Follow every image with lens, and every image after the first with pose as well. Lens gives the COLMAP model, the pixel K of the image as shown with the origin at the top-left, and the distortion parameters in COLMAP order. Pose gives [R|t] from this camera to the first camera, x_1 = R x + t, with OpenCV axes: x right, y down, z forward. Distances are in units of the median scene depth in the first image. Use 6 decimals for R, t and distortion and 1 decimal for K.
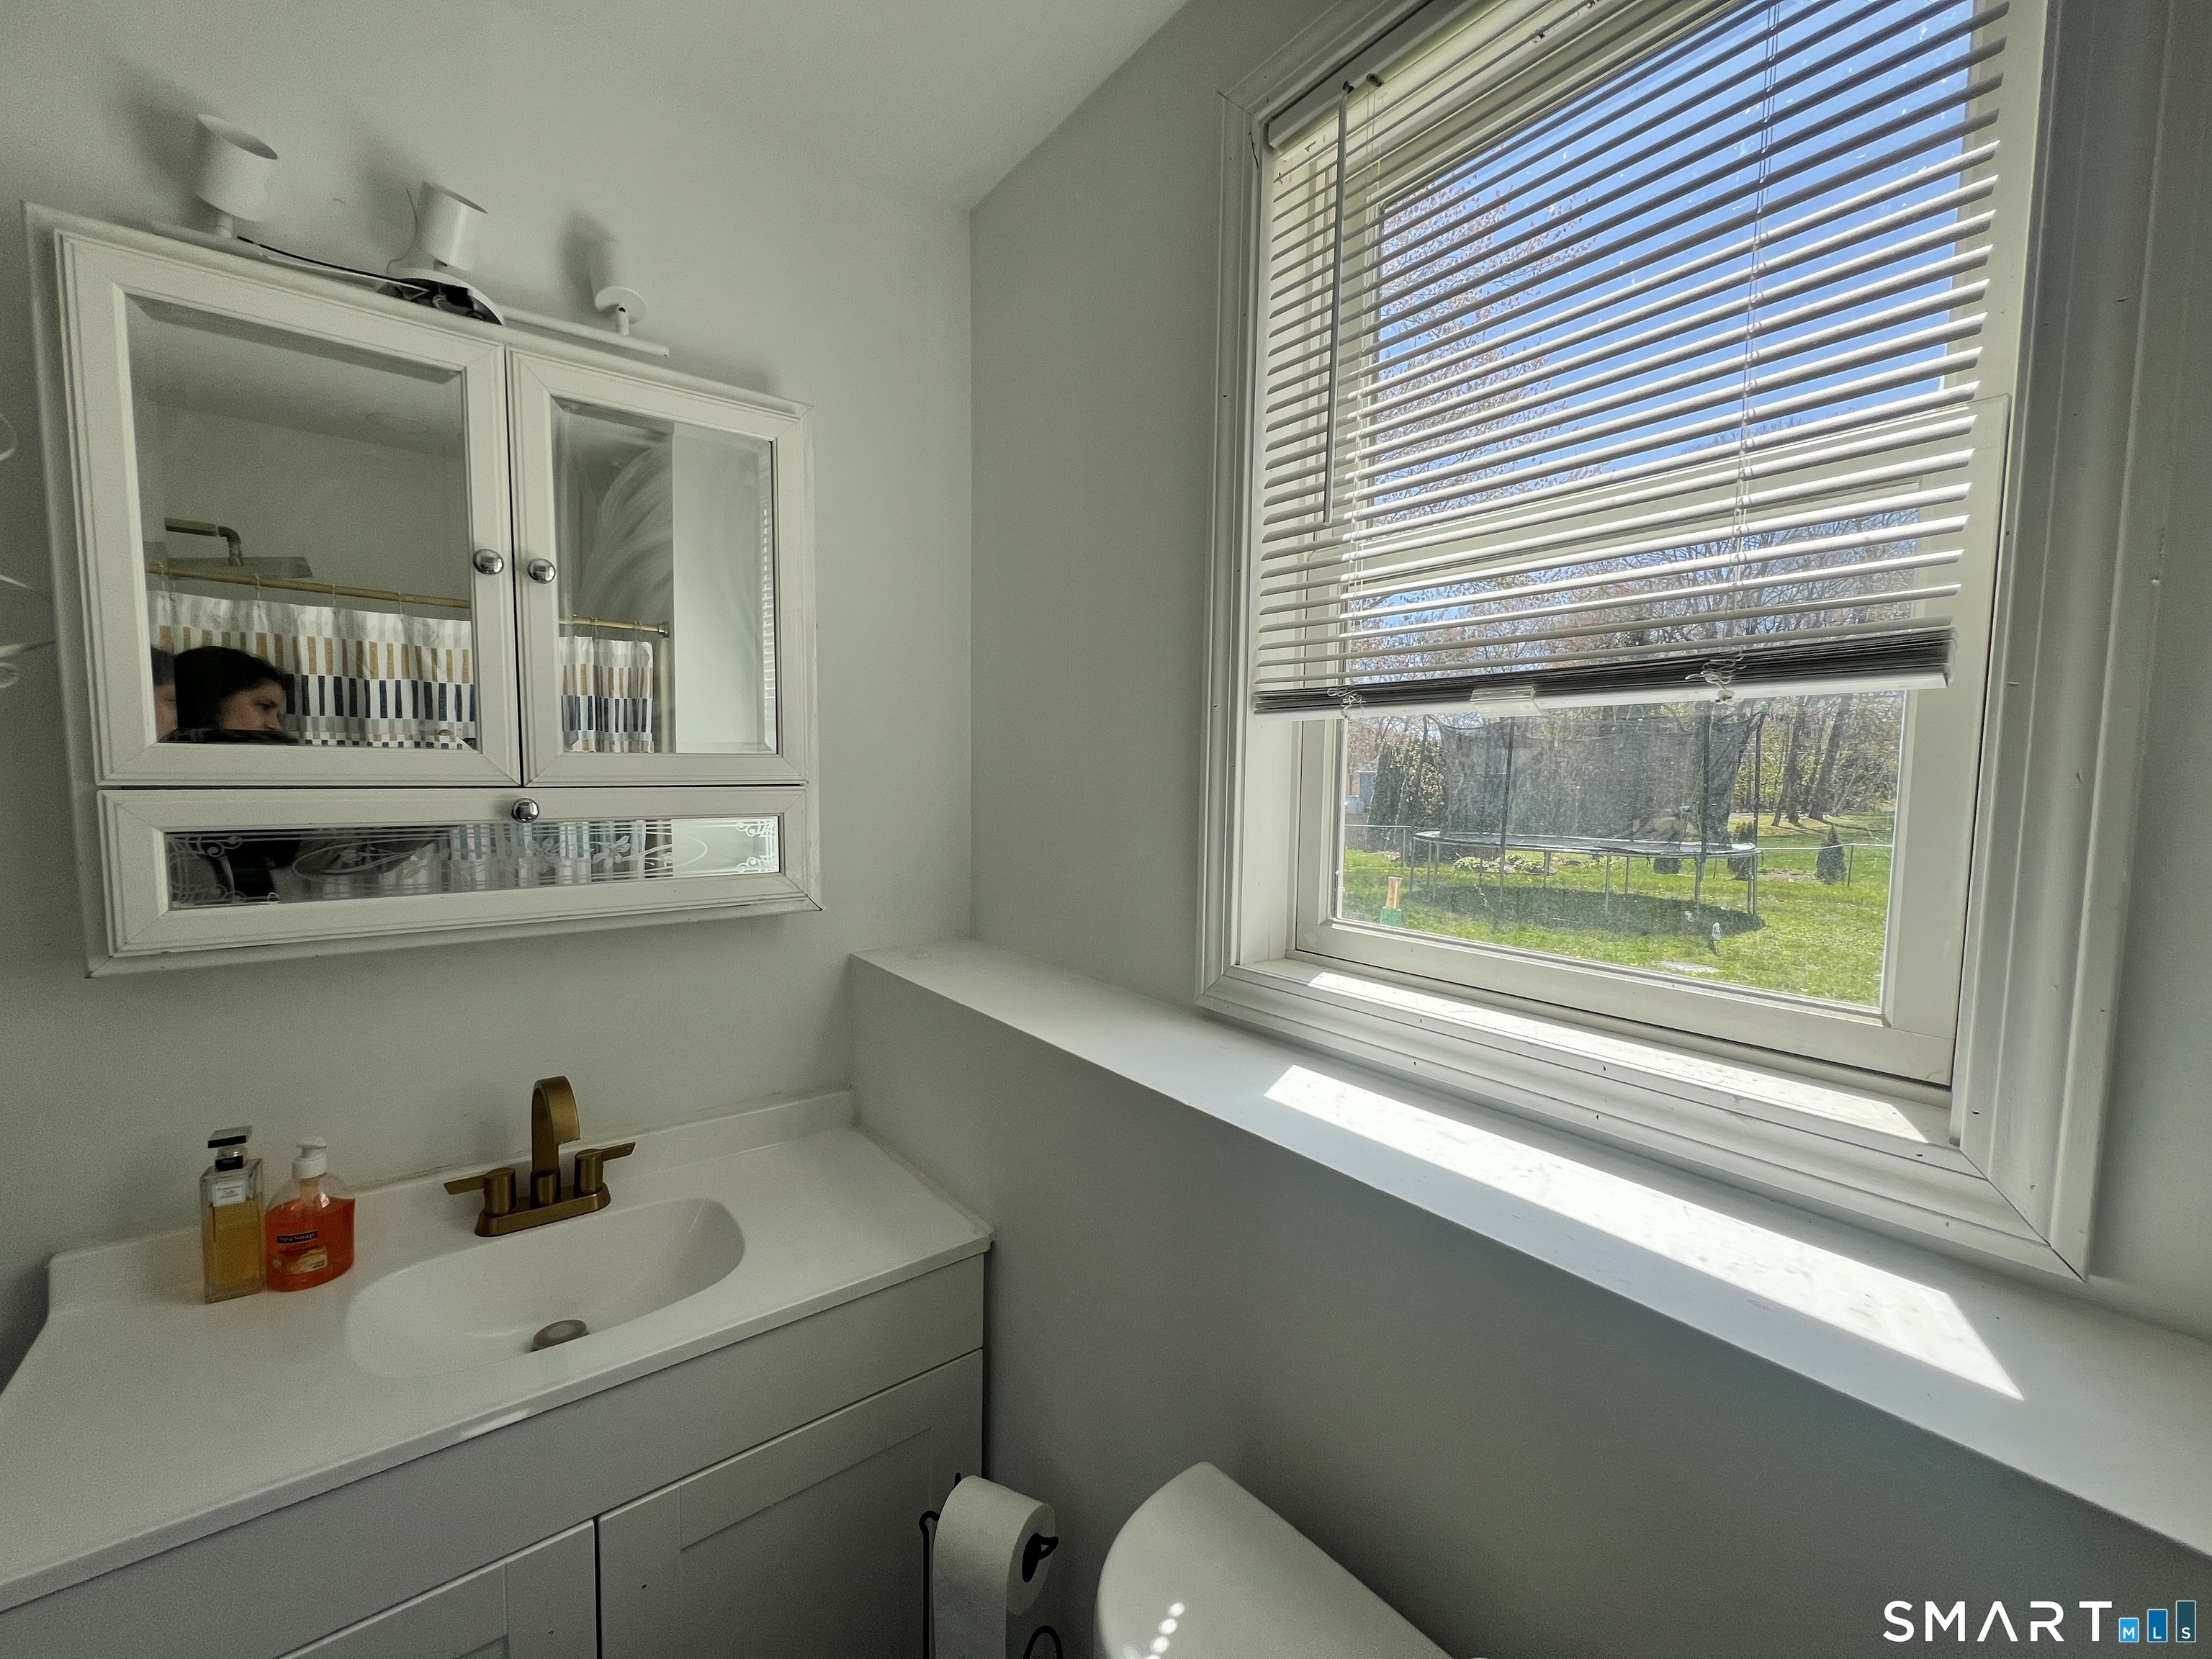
lens RADIAL K [[880.8, 0, 1101.4], [0, 880.8, 834.6], [0, 0, 1]] dist [-0.002762, 0.000400]
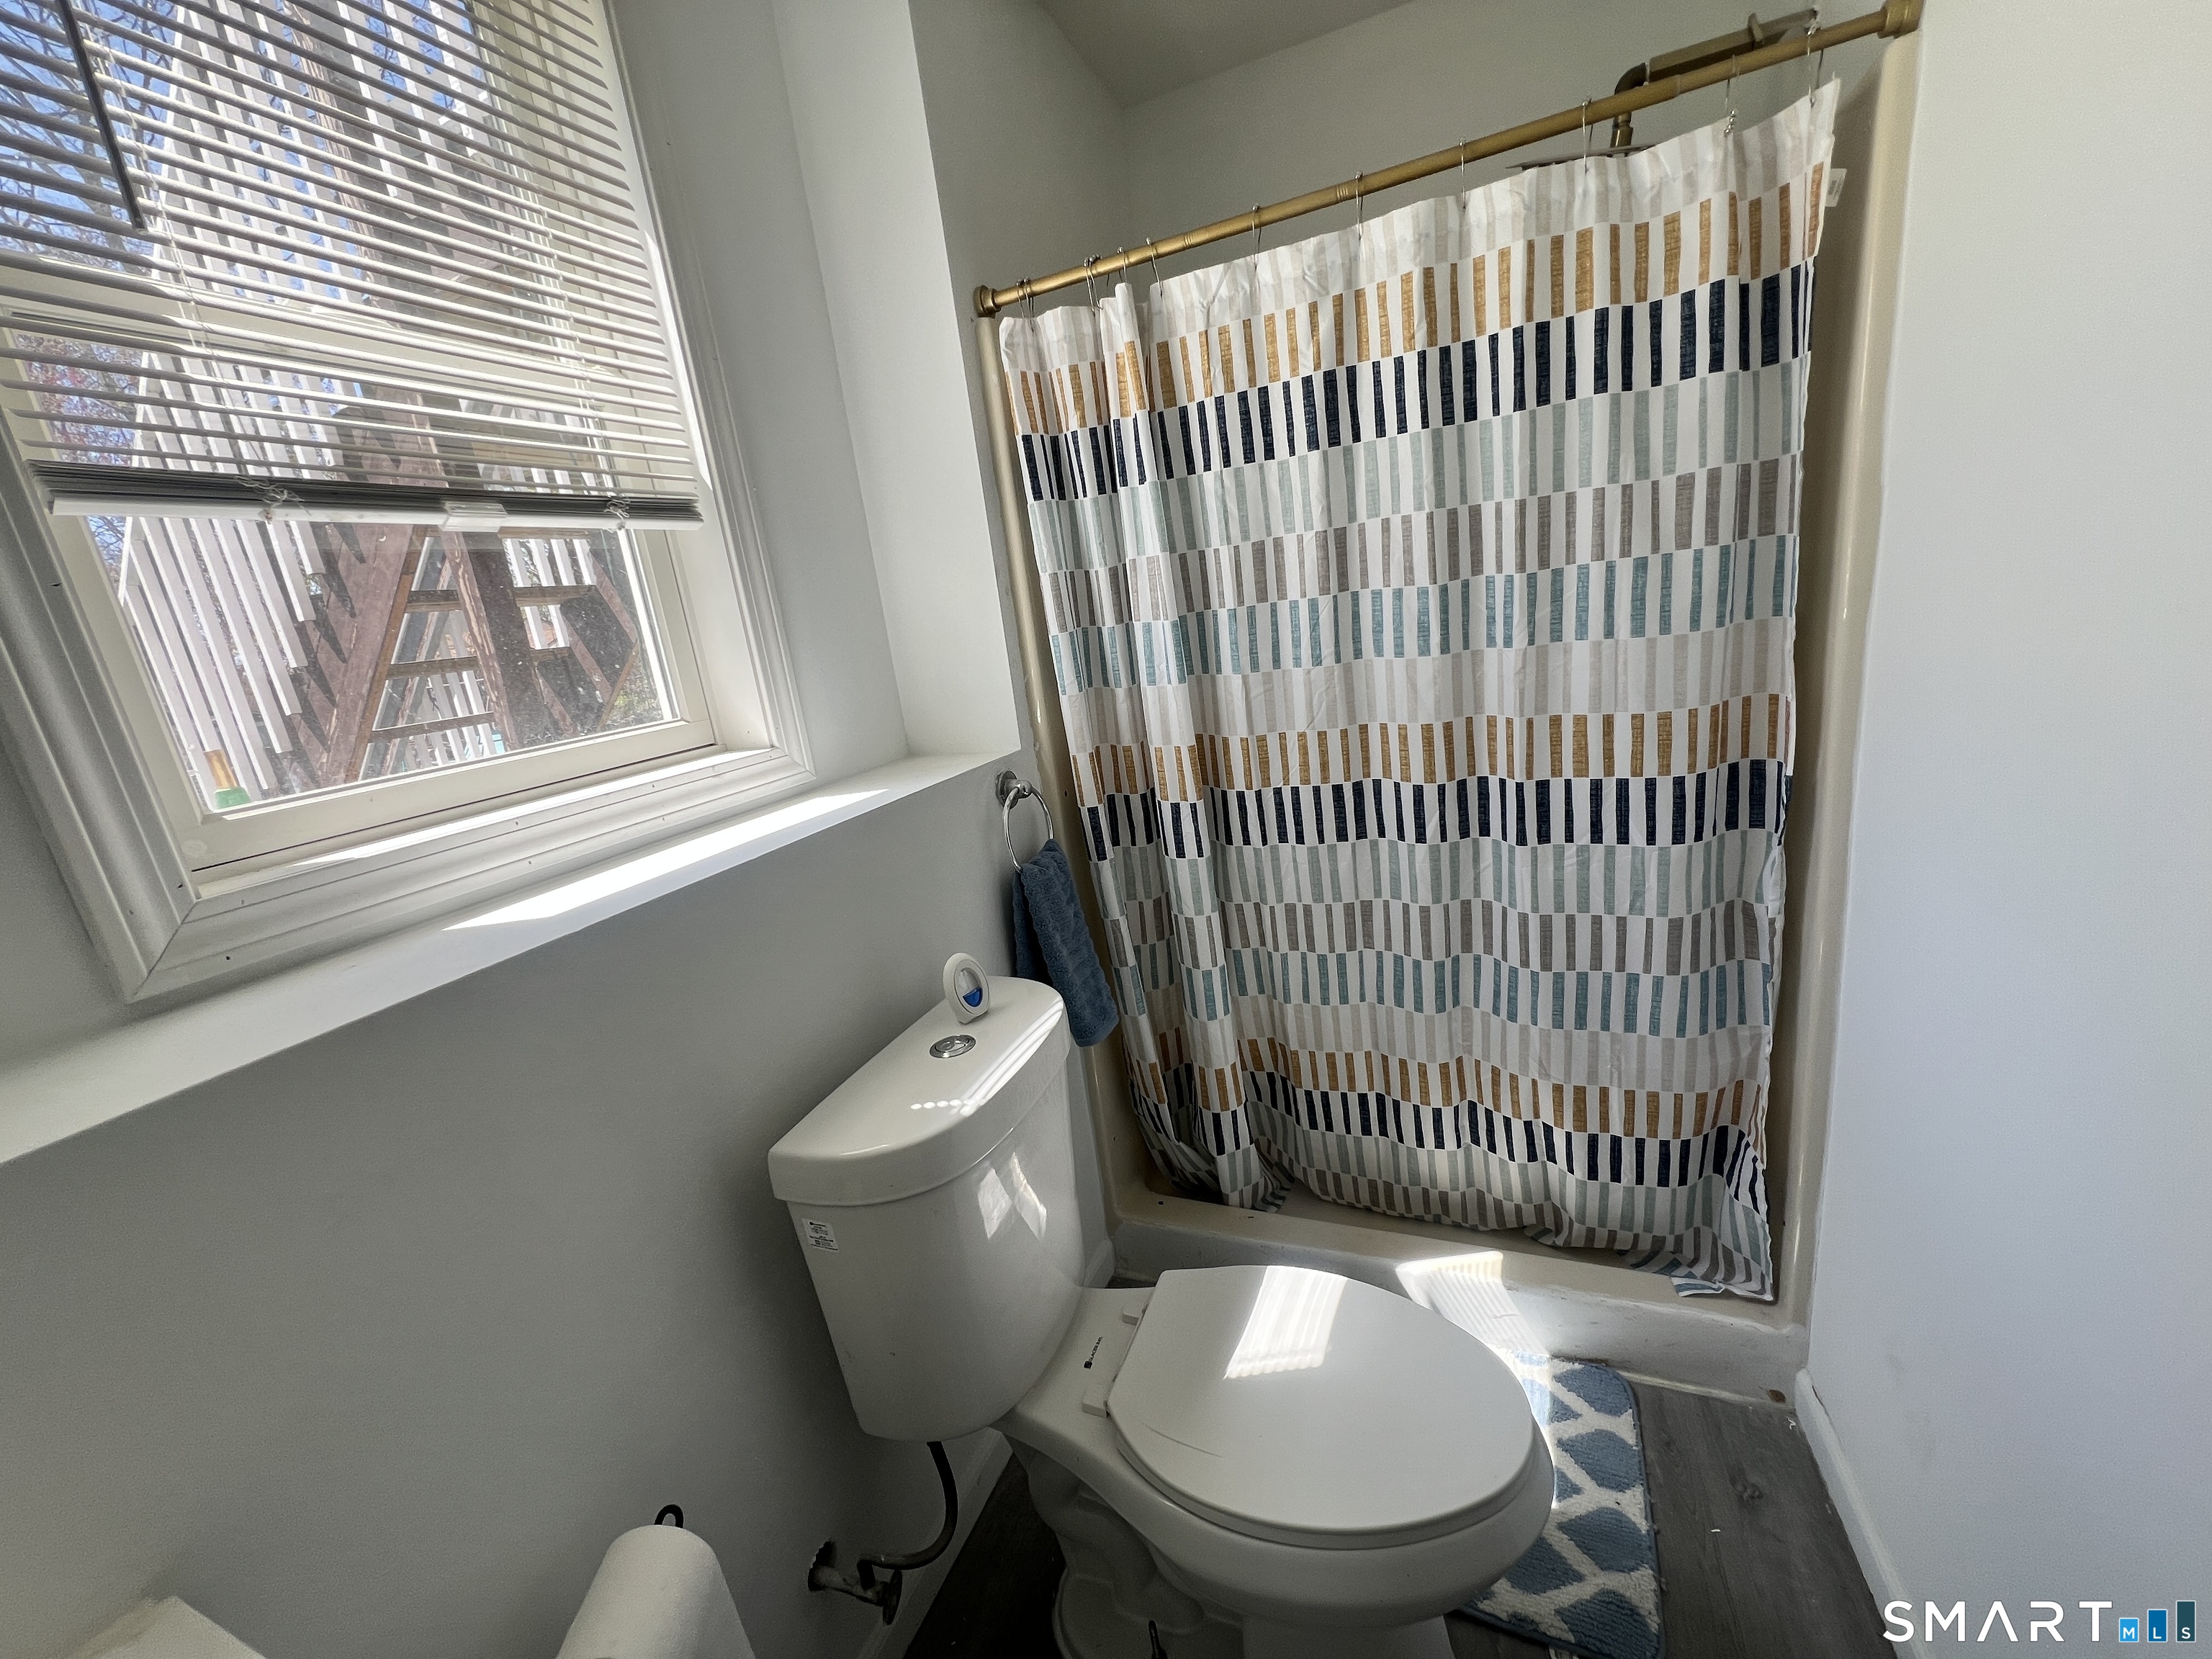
lens RADIAL K [[880.8, 0, 1109.7], [0, 880.8, 825.6], [0, 0, 1]] dist [-0.002762, 0.000400]
pose [[-0.469257, -0.174281, 0.865693, -1.064059], [0.181648, 0.940316, 0.287768, 0.048275], [-0.864177, 0.292288, -0.409592, 0.984577]]
